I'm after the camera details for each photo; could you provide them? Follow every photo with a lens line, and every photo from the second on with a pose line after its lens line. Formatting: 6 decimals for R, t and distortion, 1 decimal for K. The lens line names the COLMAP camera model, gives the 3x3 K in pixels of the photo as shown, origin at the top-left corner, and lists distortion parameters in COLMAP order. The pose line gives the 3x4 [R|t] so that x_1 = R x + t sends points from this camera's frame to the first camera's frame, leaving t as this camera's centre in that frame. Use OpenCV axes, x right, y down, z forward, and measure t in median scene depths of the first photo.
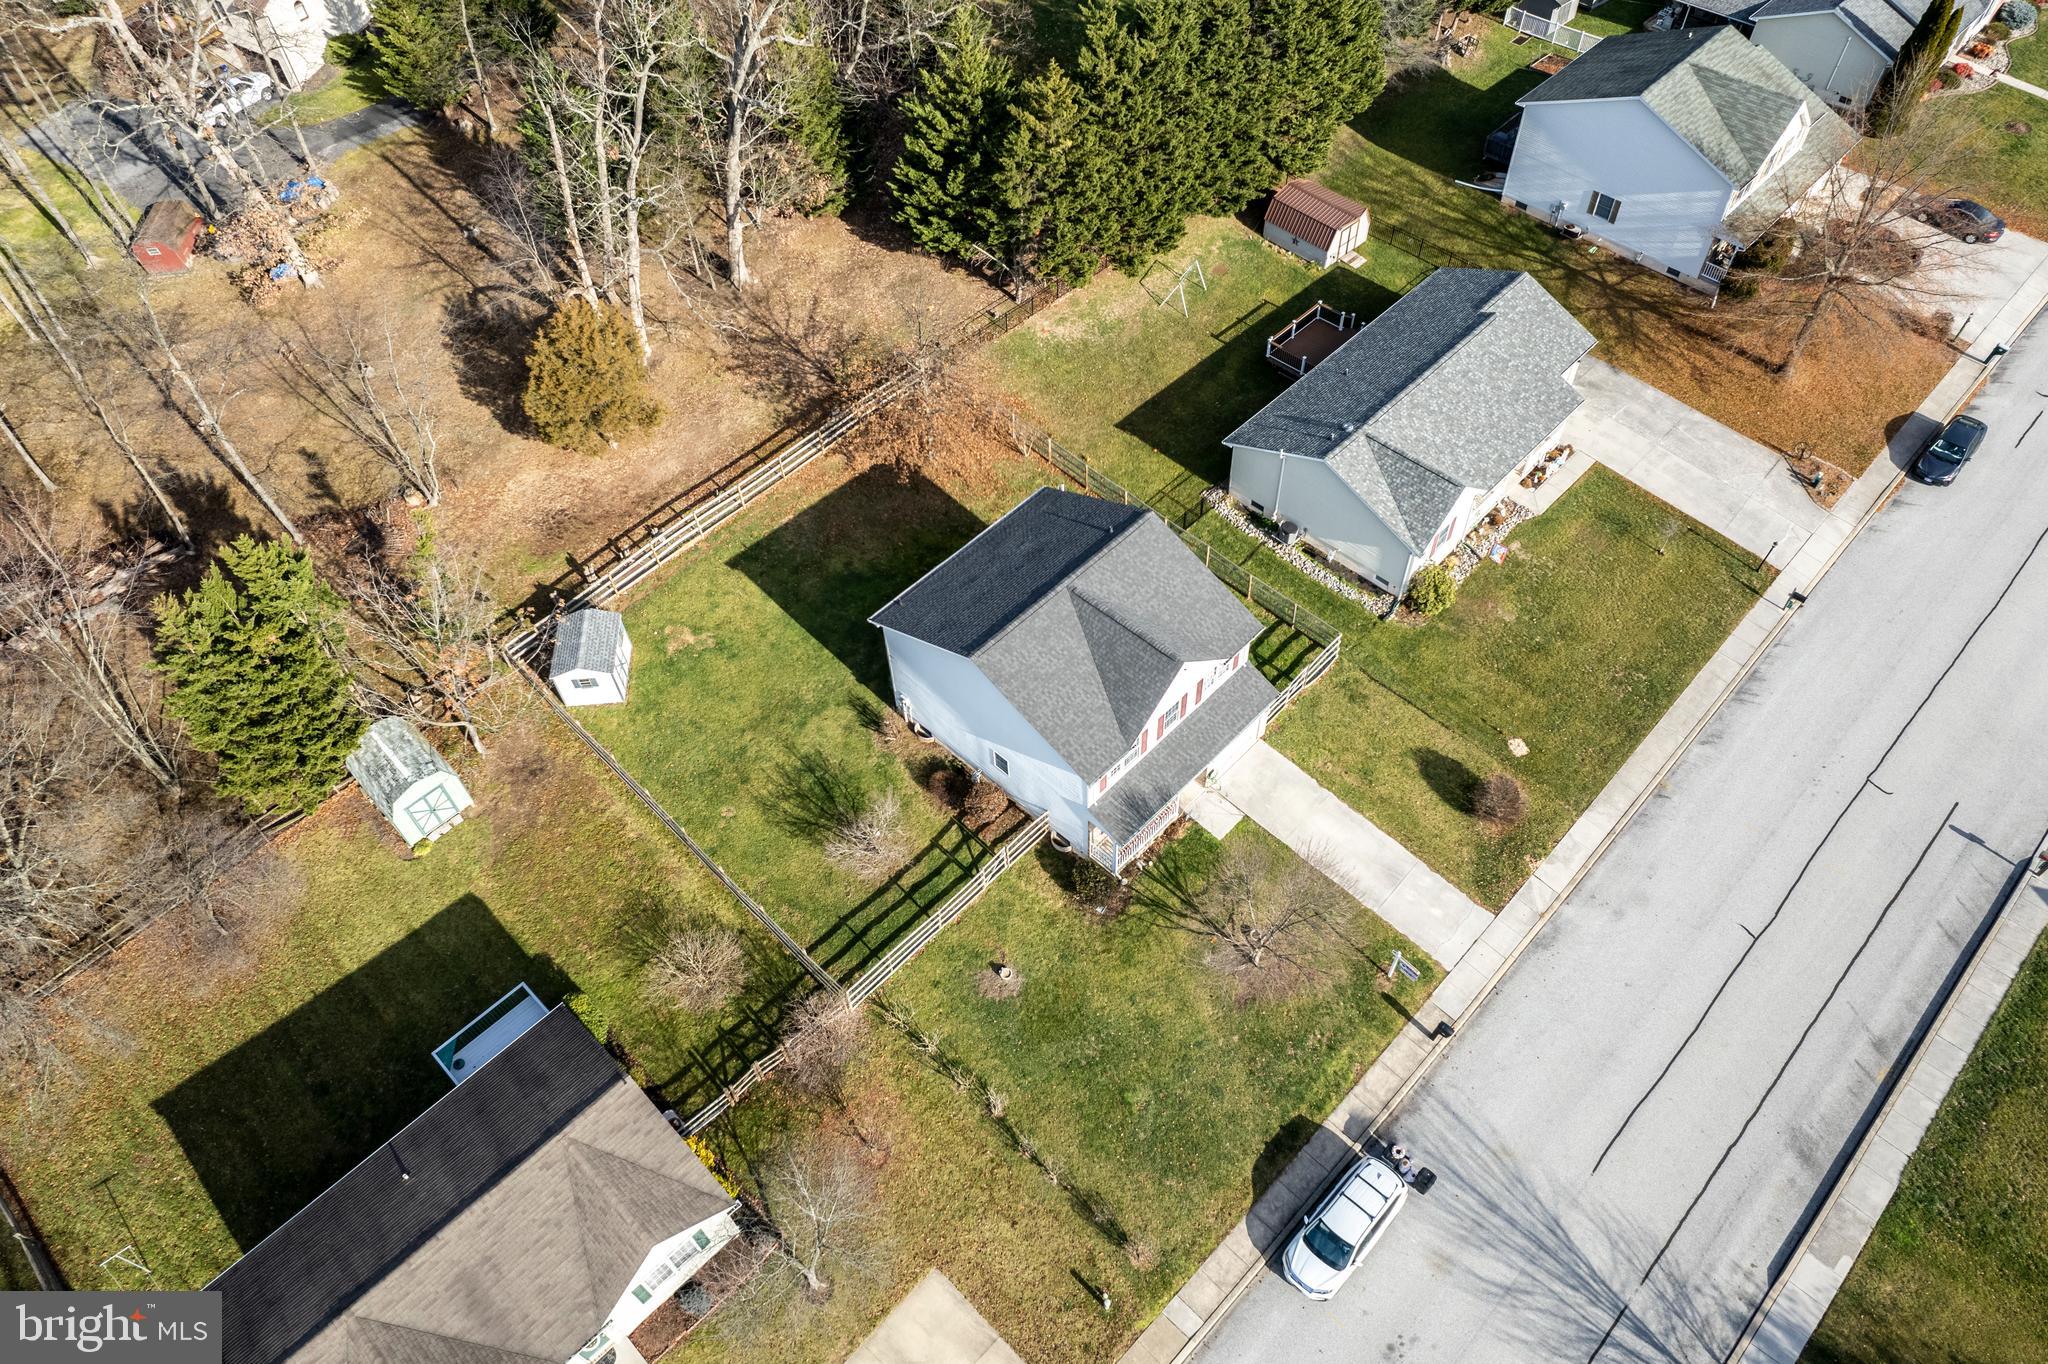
lens RADIAL K [[1366.8, 0, 1034.3], [0, 1366.8, 677.5], [0, 0, 1]] dist [-0.056328, 0.037365]
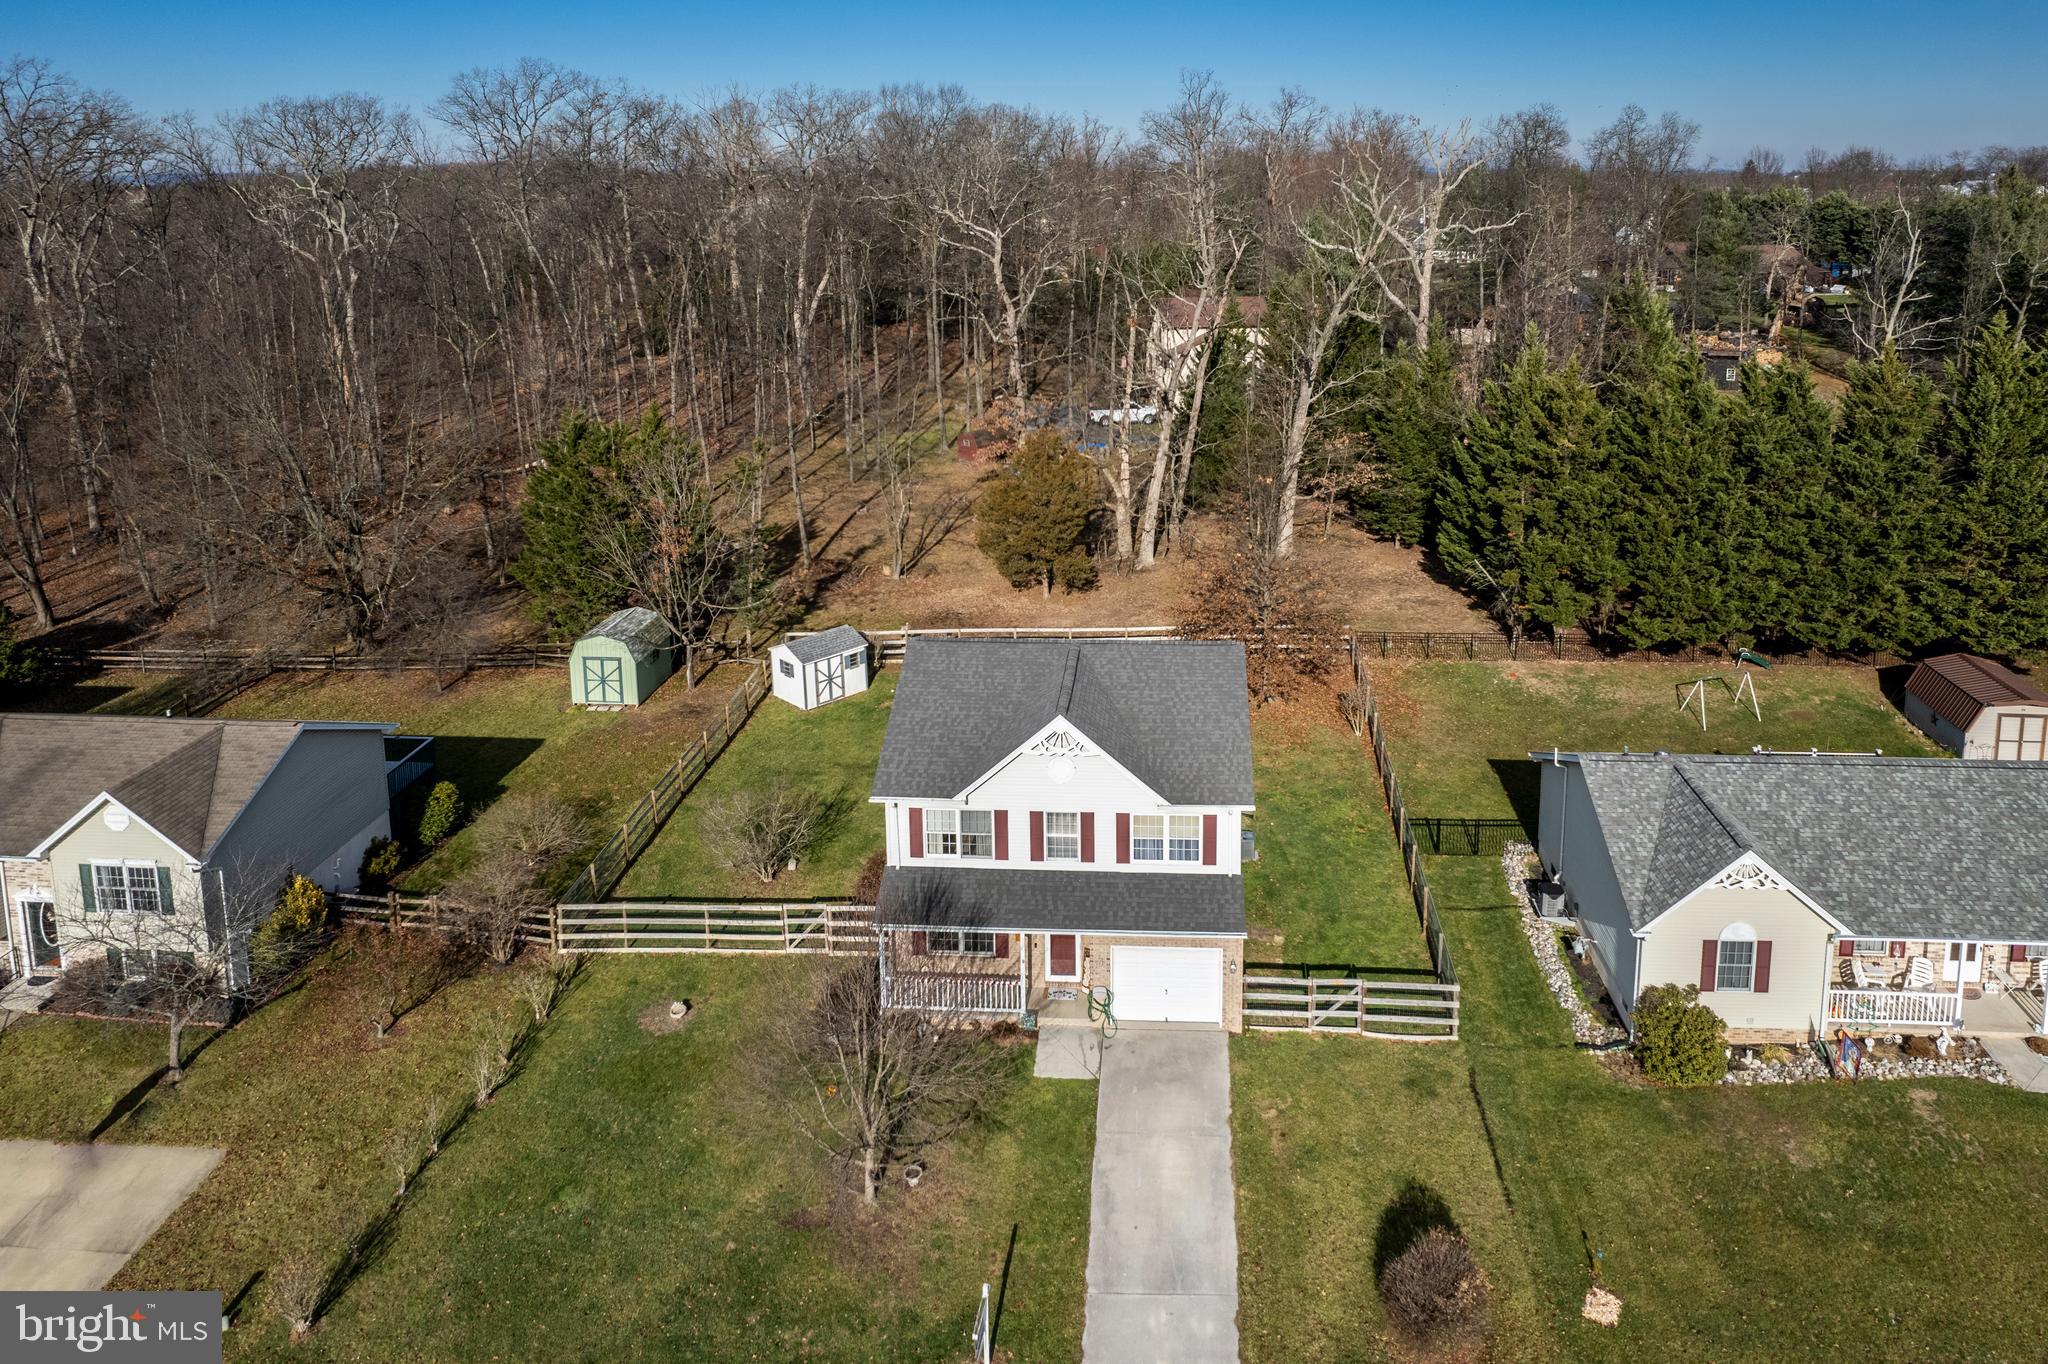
lens RADIAL K [[1389.5, 0, 1090.4], [0, 1389.5, 370.0], [0, 0, 1]] dist [-0.029544, 0.006766]
pose [[0.644875, 0.131376, -0.752912, 0.561811], [-0.606670, 0.687153, -0.399716, 0.127445], [0.464852, 0.714536, 0.522830, 0.422409]]
